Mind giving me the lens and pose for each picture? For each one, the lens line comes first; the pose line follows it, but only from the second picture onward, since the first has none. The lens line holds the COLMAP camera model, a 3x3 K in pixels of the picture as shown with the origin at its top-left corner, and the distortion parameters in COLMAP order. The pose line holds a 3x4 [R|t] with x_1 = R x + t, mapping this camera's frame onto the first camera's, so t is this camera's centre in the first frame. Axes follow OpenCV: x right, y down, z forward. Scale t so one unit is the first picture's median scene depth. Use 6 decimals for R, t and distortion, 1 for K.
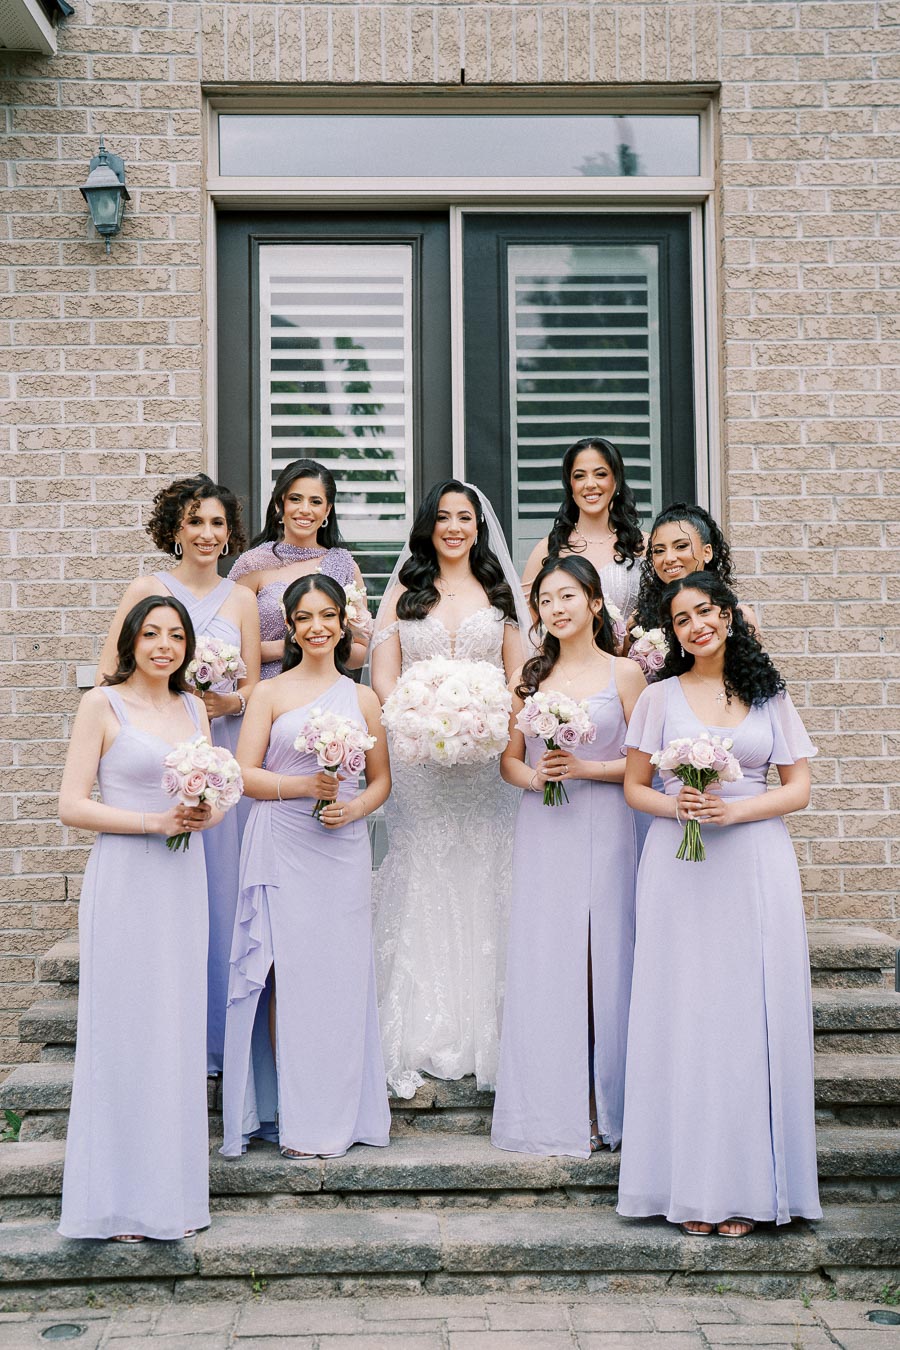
lens RADIAL K [[1840.4, 0, 458.7], [0, 1840.4, 688.7], [0, 0, 1]] dist [-0.170596, 0.944902]
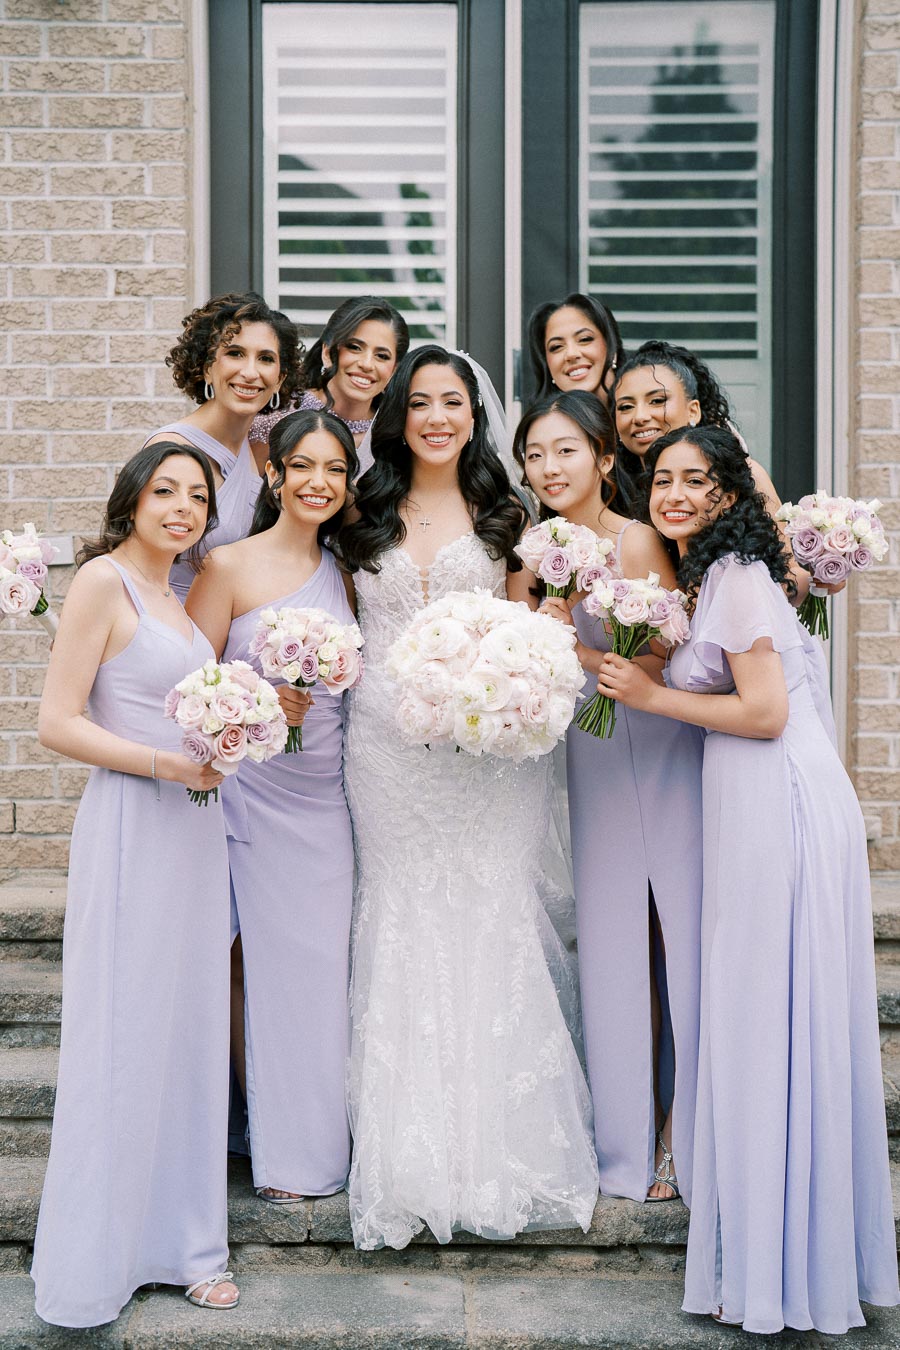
lens RADIAL K [[1796.3, 0, 450.0], [0, 1796.3, 675.0], [0, 0, 1]] dist [-0.197413, 1.078390]
pose [[0.998845, 0.012427, -0.046405, 0.010747], [-0.010127, 0.998724, 0.049472, 0.006413], [0.046961, -0.048945, 0.997697, 0.232693]]
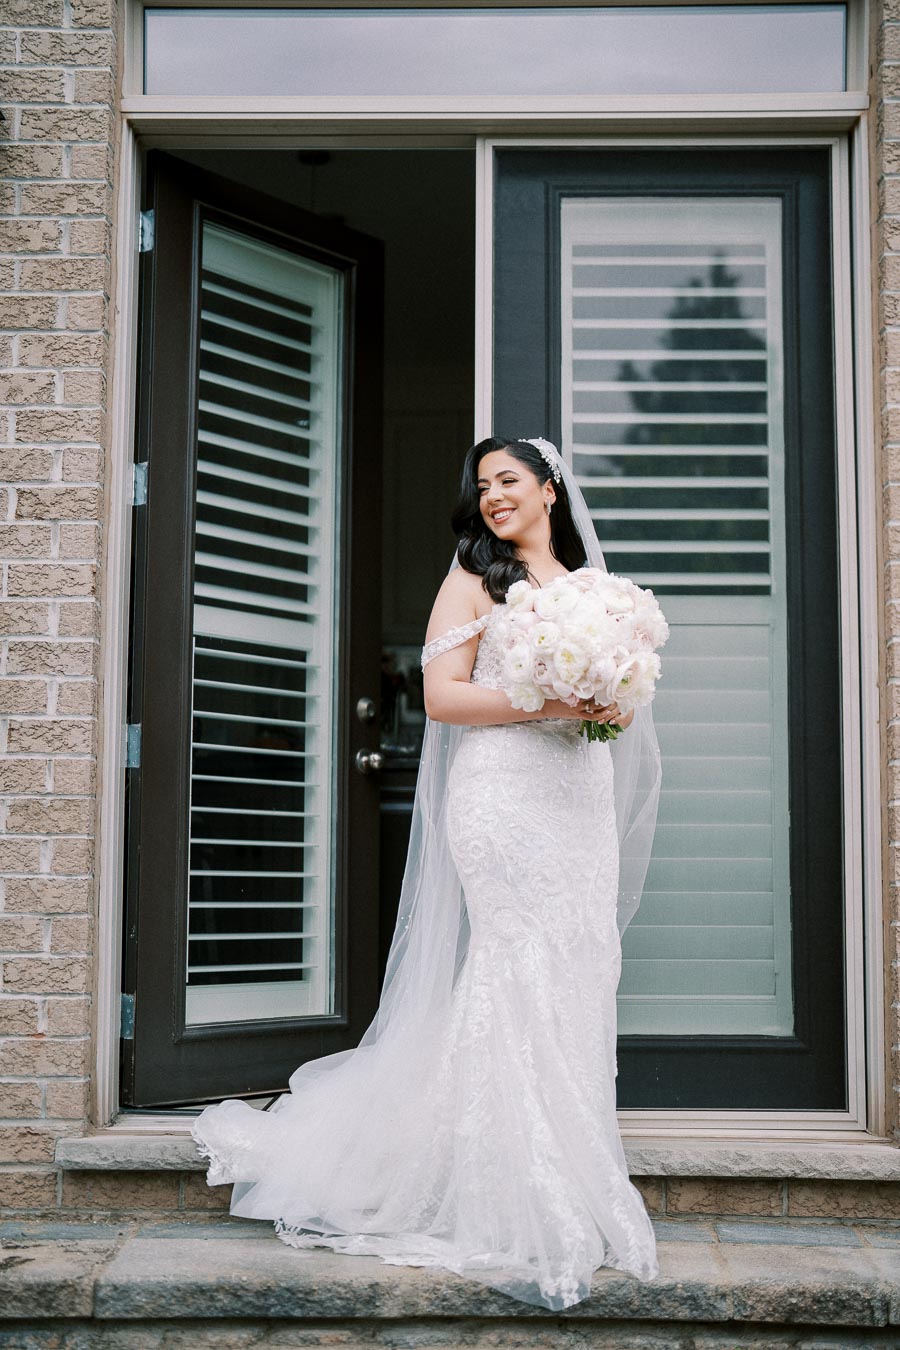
lens RADIAL K [[1840.4, 0, 458.7], [0, 1840.4, 688.7], [0, 0, 1]] dist [-0.170596, 0.944902]
pose [[0.998412, 0.012252, -0.054988, 0.029616], [-0.016158, 0.997333, -0.071171, -0.009738], [0.053969, 0.071947, 0.995947, 0.341636]]
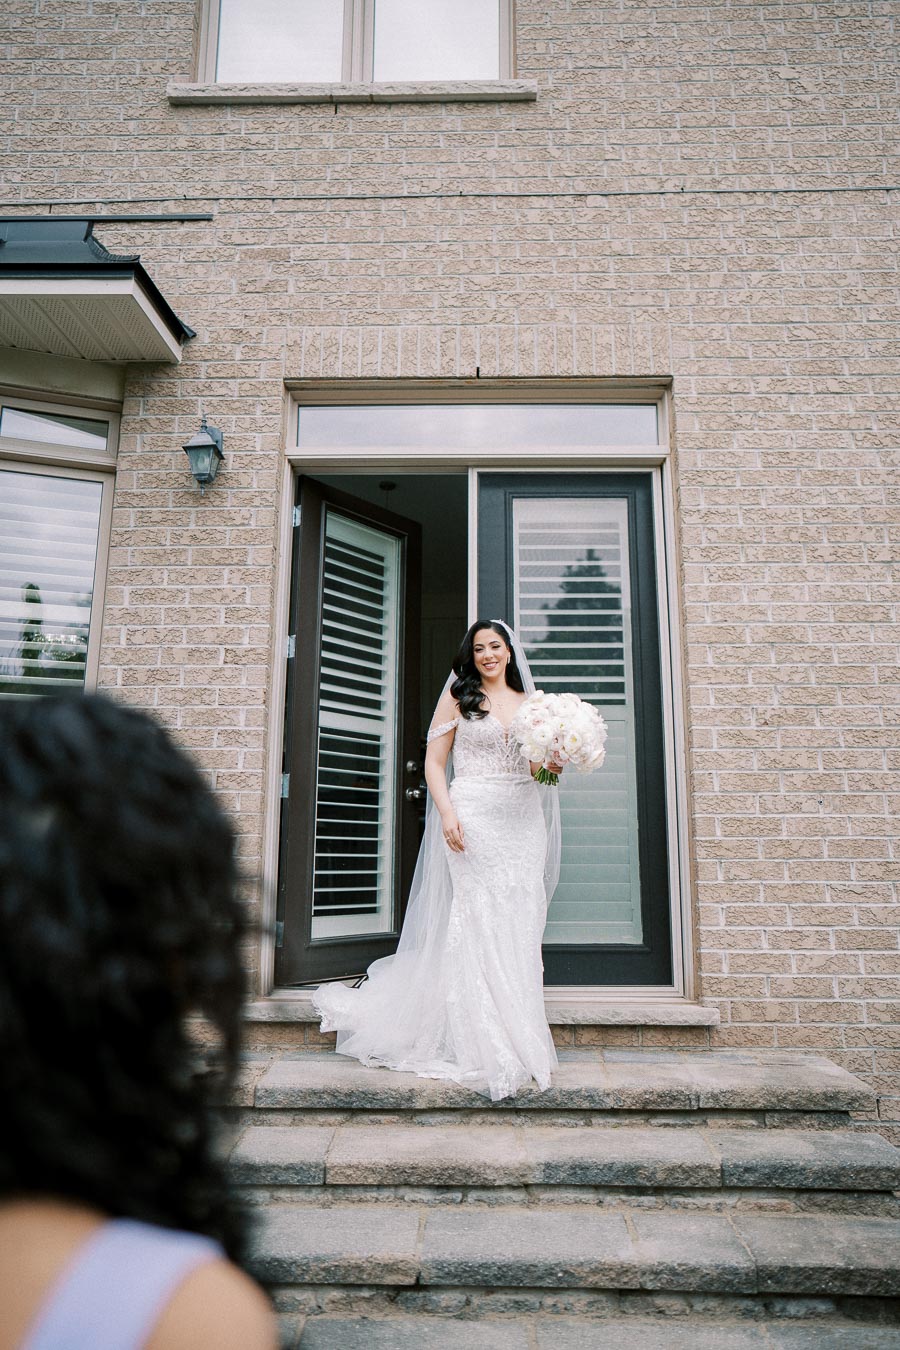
lens RADIAL K [[905.7, 0, 466.5], [0, 905.7, 665.1], [0, 0, 1]] dist [-0.041950, -0.000273]
pose [[0.998574, 0.004308, -0.053204, 0.030027], [-0.013573, 0.984468, -0.175040, -0.009546], [0.051624, 0.175512, 0.983123, 0.393153]]
